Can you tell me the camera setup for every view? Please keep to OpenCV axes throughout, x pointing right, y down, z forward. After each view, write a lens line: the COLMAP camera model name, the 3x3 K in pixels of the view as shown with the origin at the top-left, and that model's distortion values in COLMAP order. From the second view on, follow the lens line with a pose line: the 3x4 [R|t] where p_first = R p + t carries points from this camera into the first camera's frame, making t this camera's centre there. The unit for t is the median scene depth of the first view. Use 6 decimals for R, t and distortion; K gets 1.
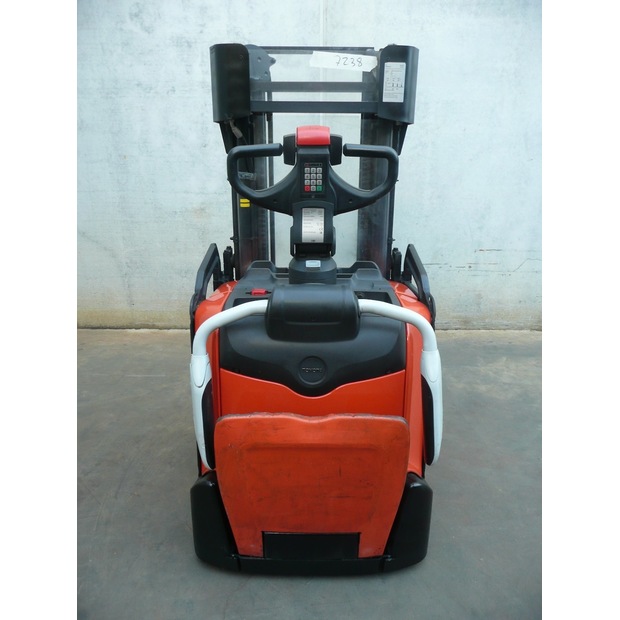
lens RADIAL K [[520.4, 0, 312.9], [0, 520.4, 311.9], [0, 0, 1]] dist [-0.016064, 0.006420]
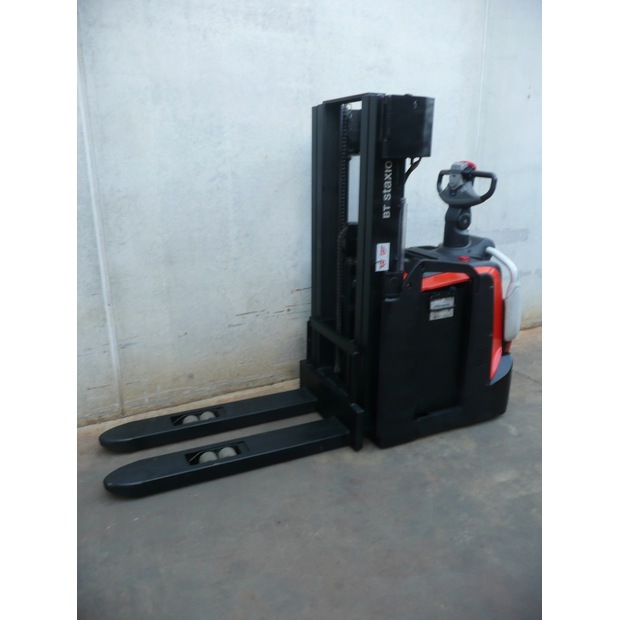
lens RADIAL K [[520.4, 0, 311.7], [0, 520.4, 309.2], [0, 0, 1]] dist [-0.016064, 0.006420]
pose [[0.877621, -0.142805, 0.457588, -0.074244], [0.160005, 0.987115, 0.001183, -0.090359], [-0.451862, 0.072178, 0.889163, 0.213095]]
